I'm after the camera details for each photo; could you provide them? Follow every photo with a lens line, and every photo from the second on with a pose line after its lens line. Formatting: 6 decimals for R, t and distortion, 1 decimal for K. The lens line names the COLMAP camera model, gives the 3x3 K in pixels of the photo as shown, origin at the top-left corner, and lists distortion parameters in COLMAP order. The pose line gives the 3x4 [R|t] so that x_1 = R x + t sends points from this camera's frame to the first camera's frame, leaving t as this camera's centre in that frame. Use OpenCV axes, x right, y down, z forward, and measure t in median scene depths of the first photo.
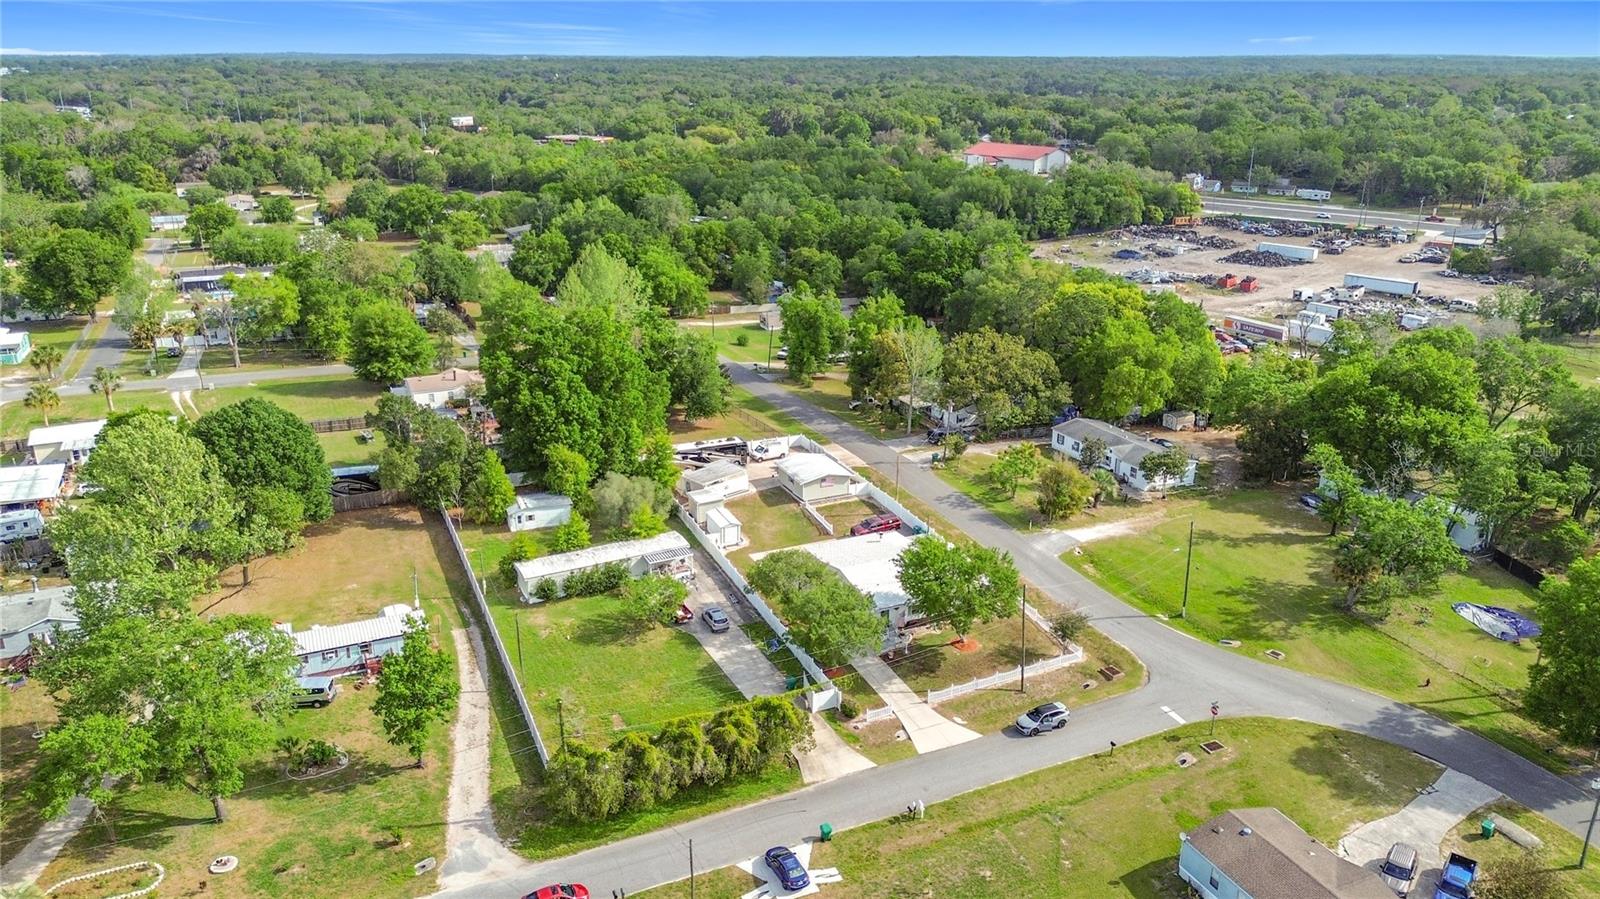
lens RADIAL K [[1141.5, 0, 792.3], [0, 1141.5, 449.4], [0, 0, 1]] dist [0.081162, -0.098929]
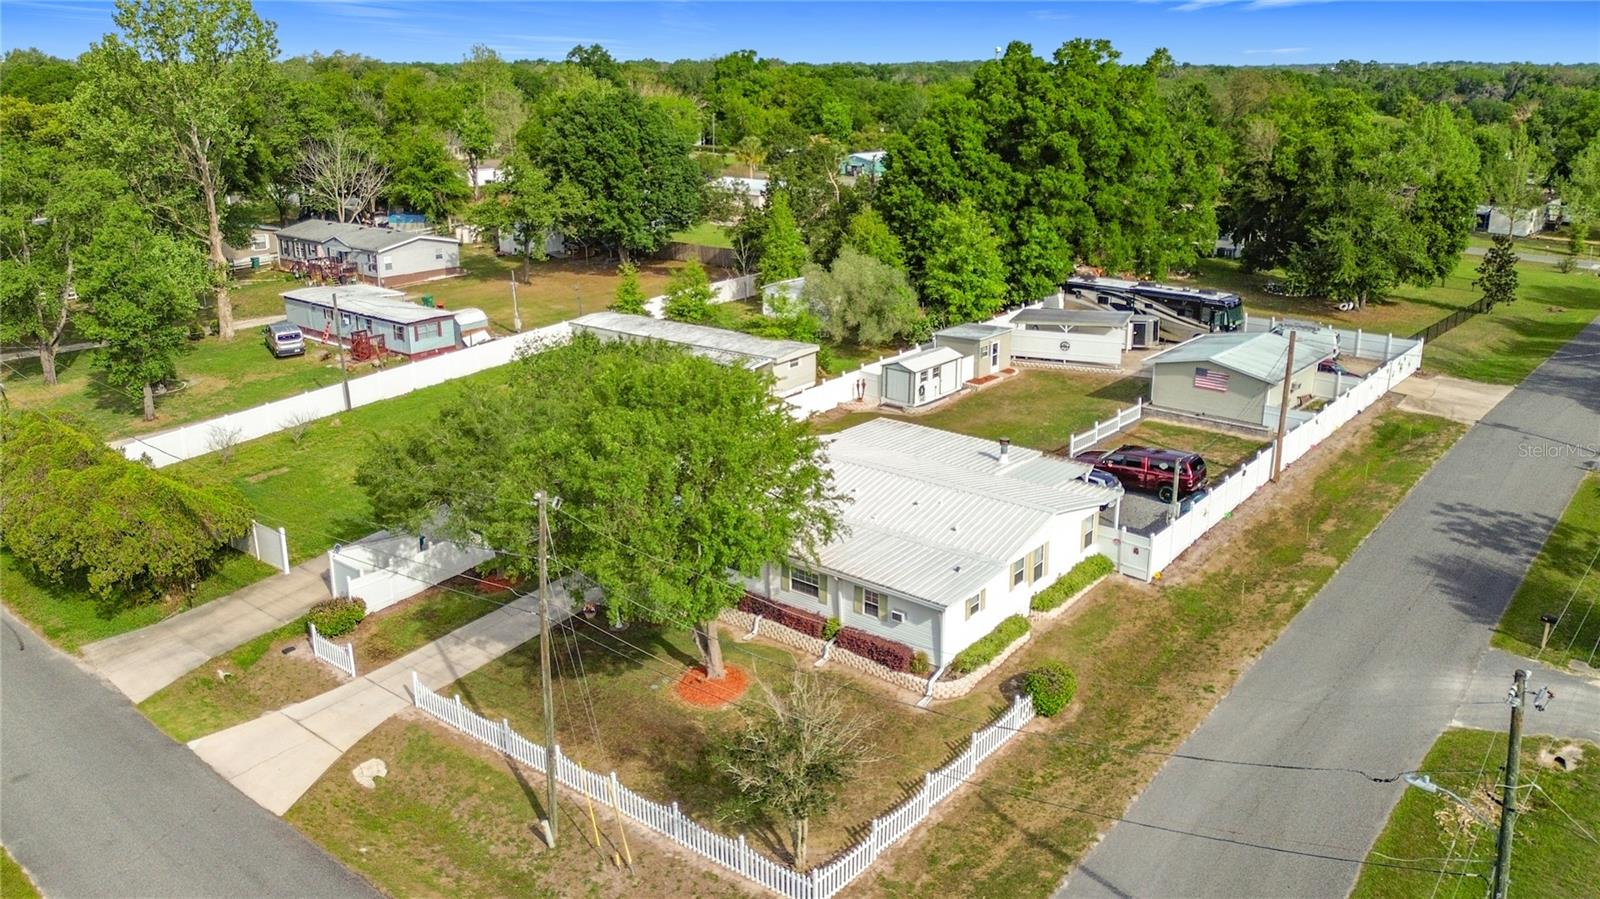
lens RADIAL K [[1197.5, 0, 788.5], [0, 1197.5, 369.2], [0, 0, 1]] dist [-0.005626, -0.006404]
pose [[0.420605, 0.214023, -0.881638, 0.355263], [-0.282809, 0.954286, 0.096738, 0.026094], [0.862039, 0.208646, 0.461905, 0.632741]]
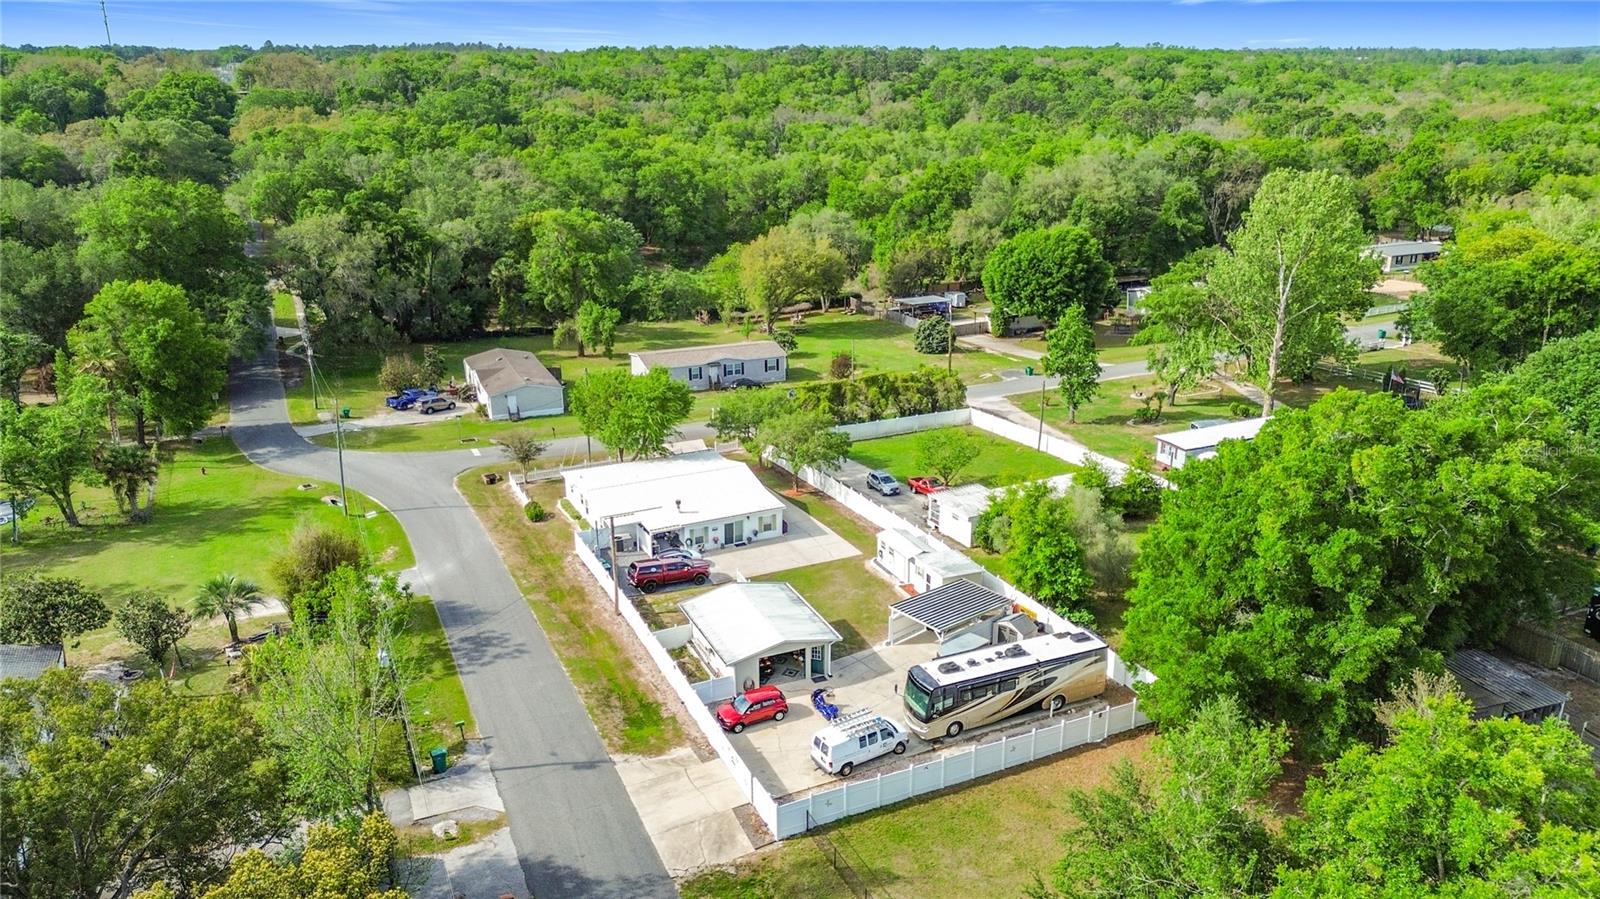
lens RADIAL K [[1120.5, 0, 800.8], [0, 1120.5, 517.4], [0, 0, 1]] dist [0.094620, -0.155131]
pose [[-0.999983, -0.002293, -0.005276, 0.001609], [-0.005185, 0.756513, 0.653958, -0.331572], [0.002492, 0.653974, -0.756513, 1.331886]]
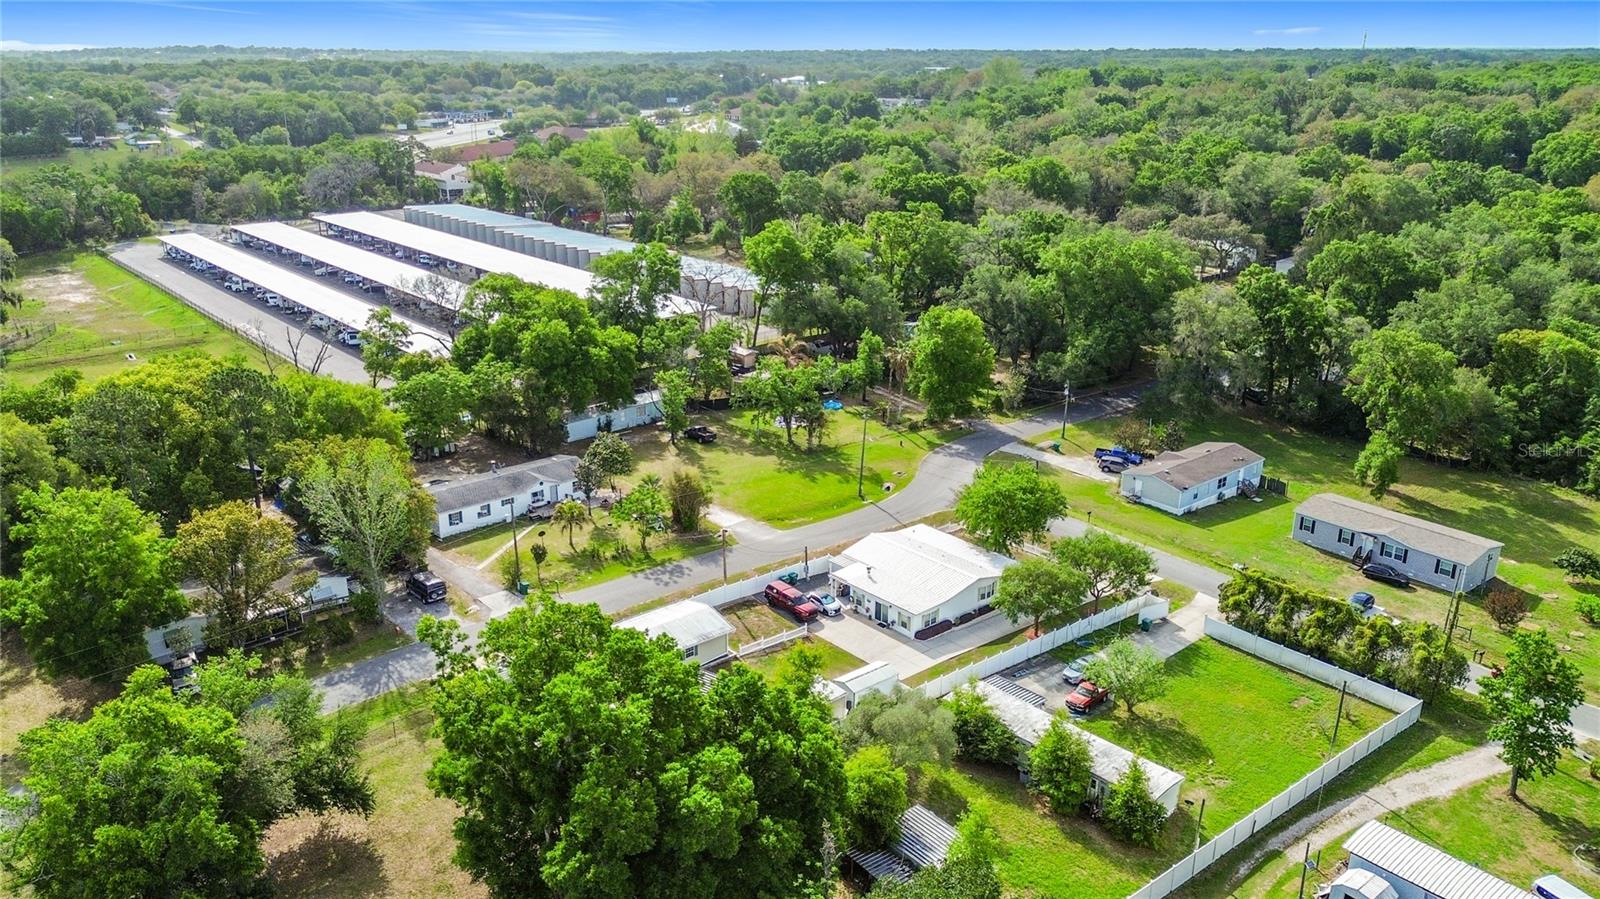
lens RADIAL K [[1141.5, 0, 792.3], [0, 1141.5, 449.4], [0, 0, 1]] dist [0.081162, -0.098929]
pose [[-0.268451, -0.319862, 0.908638, -0.585034], [0.309628, 0.864555, 0.395822, -0.321790], [-0.912176, 0.387599, -0.133053, 0.980330]]
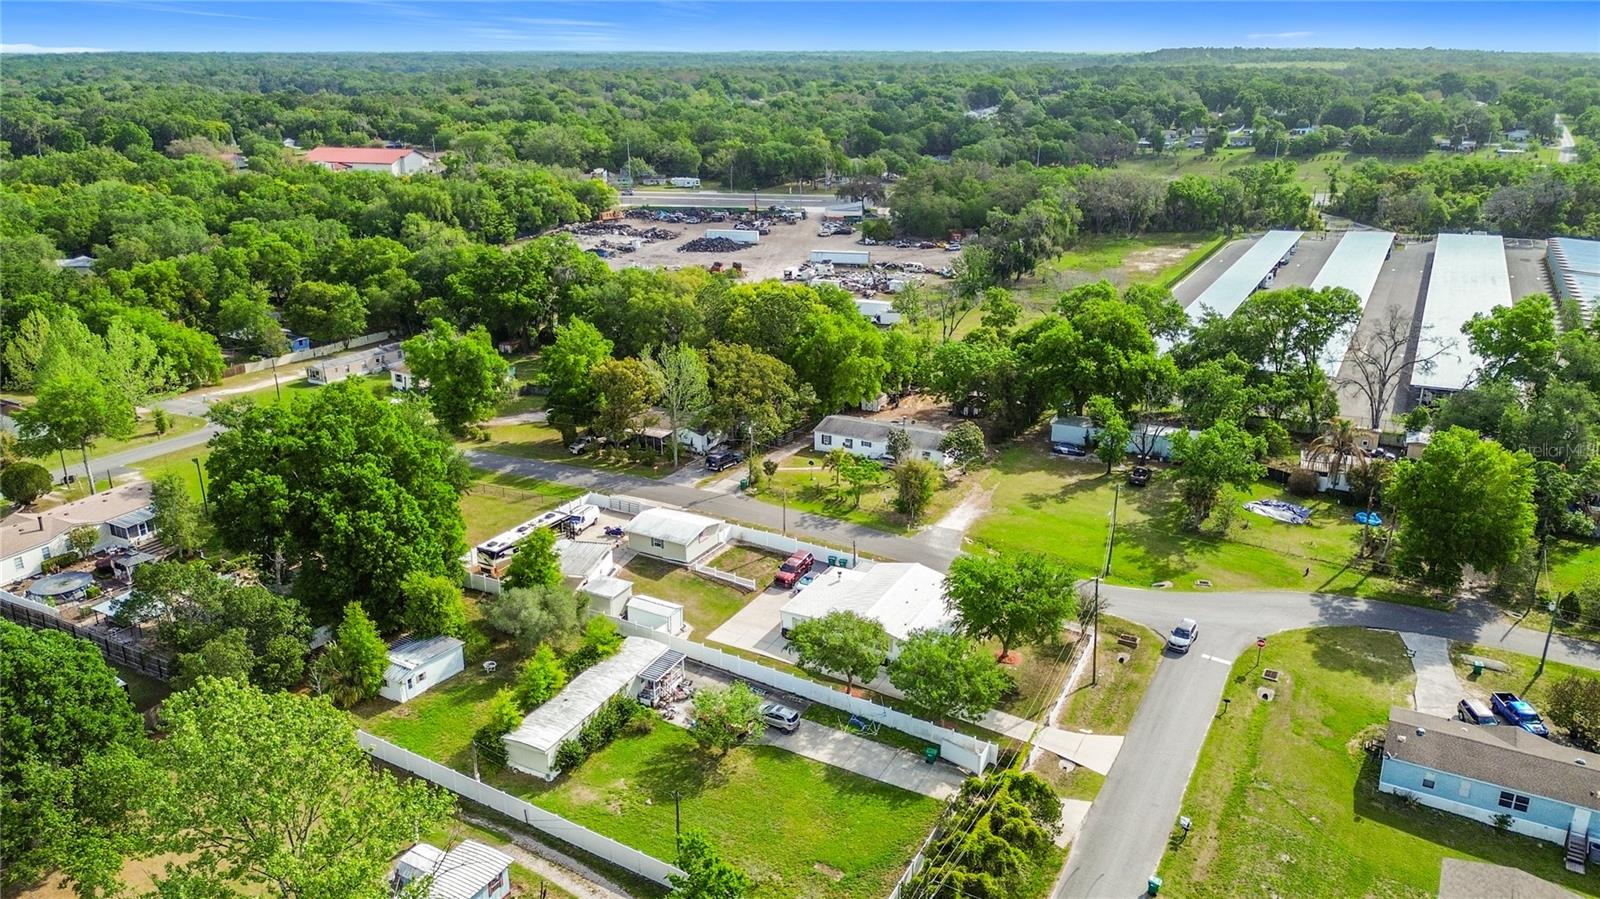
lens RADIAL K [[1154.8, 0, 800.0], [0, 1154.8, 449.5], [0, 0, 1]] dist [0.055093, -0.073365]
pose [[0.803333, -0.198900, 0.561333, -0.387206], [0.198525, 0.978103, 0.062464, -0.075357], [-0.561466, 0.061259, 0.825230, 0.212864]]
